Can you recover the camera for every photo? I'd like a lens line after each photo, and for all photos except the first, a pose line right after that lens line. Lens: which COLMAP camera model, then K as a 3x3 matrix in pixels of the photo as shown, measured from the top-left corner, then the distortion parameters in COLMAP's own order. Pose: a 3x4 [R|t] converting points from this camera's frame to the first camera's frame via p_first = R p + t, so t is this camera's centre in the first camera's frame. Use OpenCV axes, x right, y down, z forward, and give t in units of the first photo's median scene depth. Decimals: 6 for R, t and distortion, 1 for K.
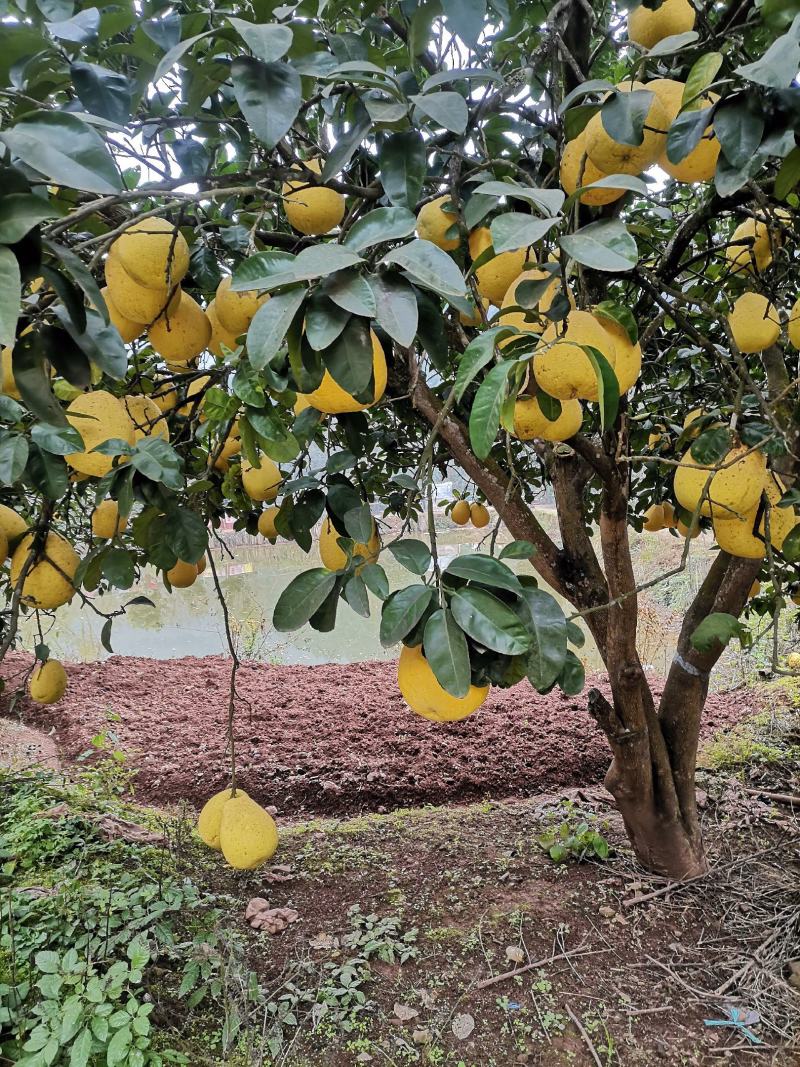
lens RADIAL K [[780.8, 0, 403.2], [0, 780.8, 539.0], [0, 0, 1]] dist [0.030347, -0.019325]
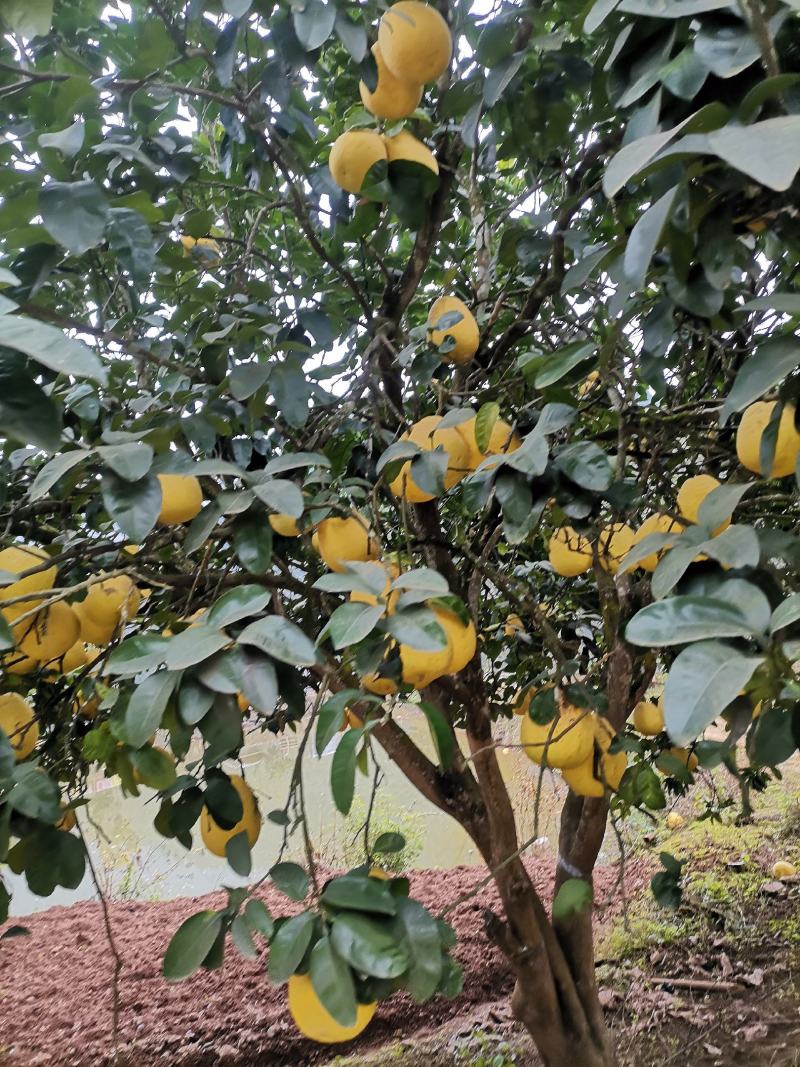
lens RADIAL K [[780.8, 0, 395.2], [0, 780.8, 534.5], [0, 0, 1]] dist [0.030347, -0.019325]
pose [[0.982764, -0.090317, 0.161302, 0.006643], [0.123753, 0.969603, -0.211083, -0.064325], [-0.137335, 0.227406, 0.964067, -0.057642]]
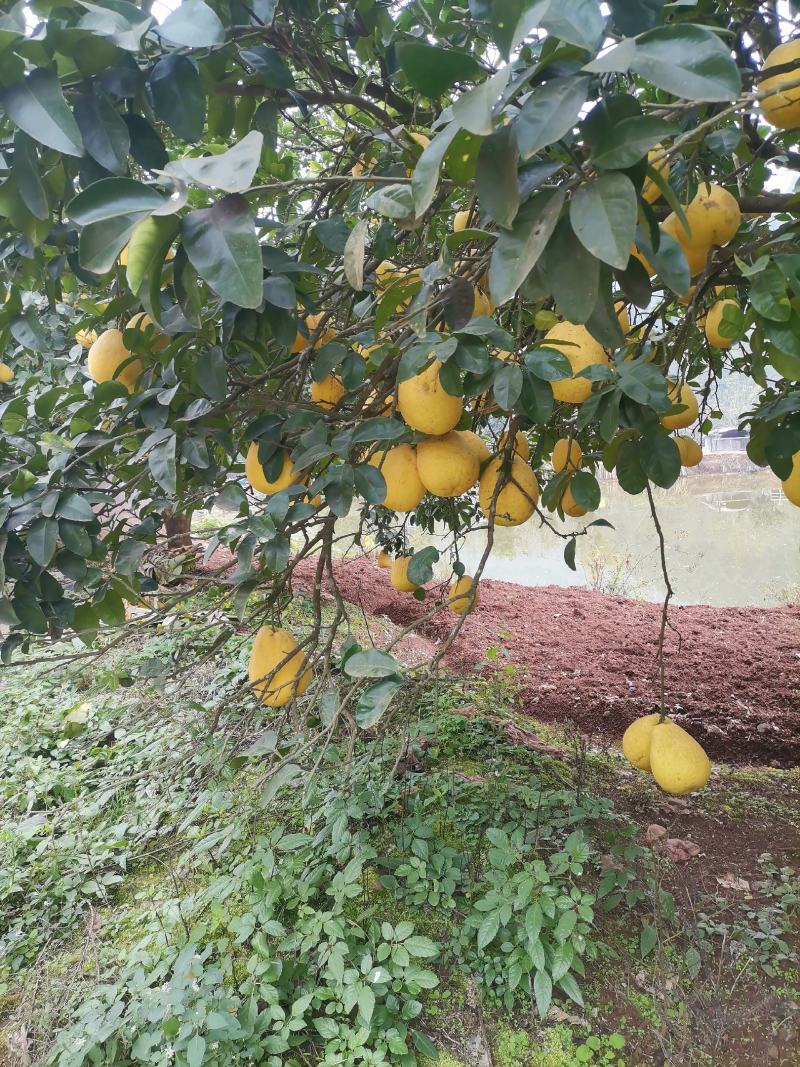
lens RADIAL K [[780.8, 0, 401.8], [0, 780.8, 537.4], [0, 0, 1]] dist [0.030347, -0.019325]
pose [[0.905930, 0.056364, -0.419659, -0.067143], [-0.022114, 0.996046, 0.086039, 0.007007], [0.422849, -0.068665, 0.903595, -0.023988]]
